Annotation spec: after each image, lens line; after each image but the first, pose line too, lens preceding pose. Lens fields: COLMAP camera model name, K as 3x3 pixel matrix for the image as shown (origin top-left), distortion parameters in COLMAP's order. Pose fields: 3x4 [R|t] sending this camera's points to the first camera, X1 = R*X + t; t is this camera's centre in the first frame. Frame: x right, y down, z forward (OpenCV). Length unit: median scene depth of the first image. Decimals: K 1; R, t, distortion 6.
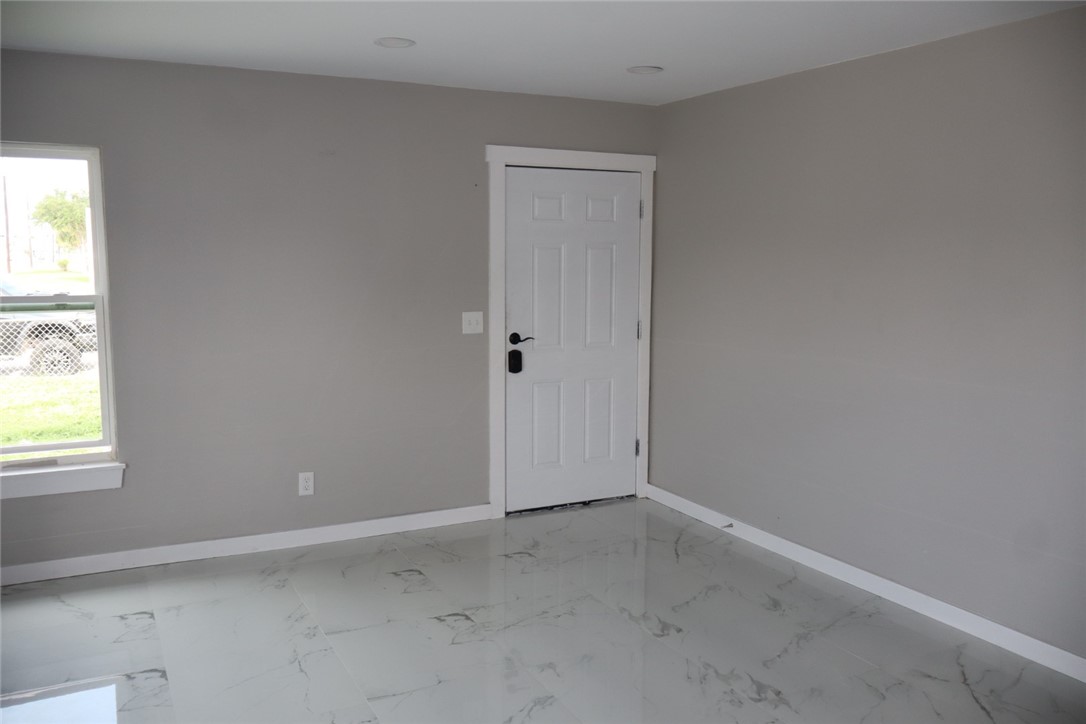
lens RADIAL K [[880.1, 0, 543.0], [0, 880.1, 362.0], [0, 0, 1]] dist [-0.008447, -0.004211]
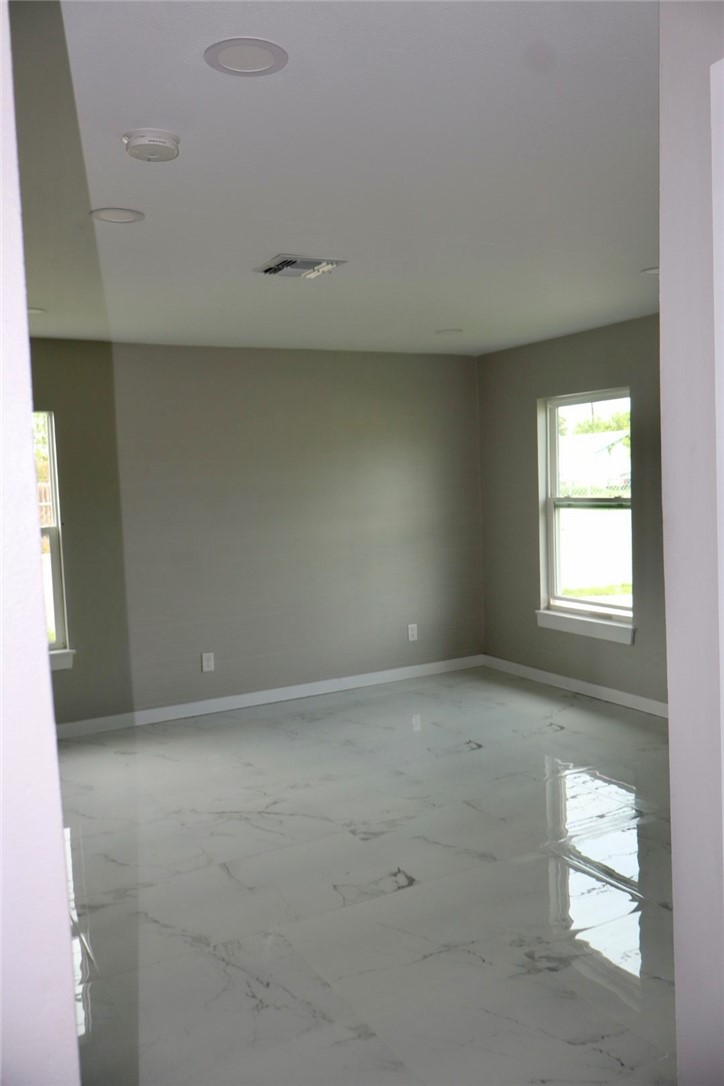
lens RADIAL K [[880.1, 0, 362.0], [0, 880.1, 543.0], [0, 0, 1]] dist [-0.008447, -0.004211]
pose [[0.053588, 0.082602, -0.995141, 1.122186], [-0.071582, 0.994327, 0.078679, -0.117922], [0.995994, 0.067018, 0.059197, 0.720828]]
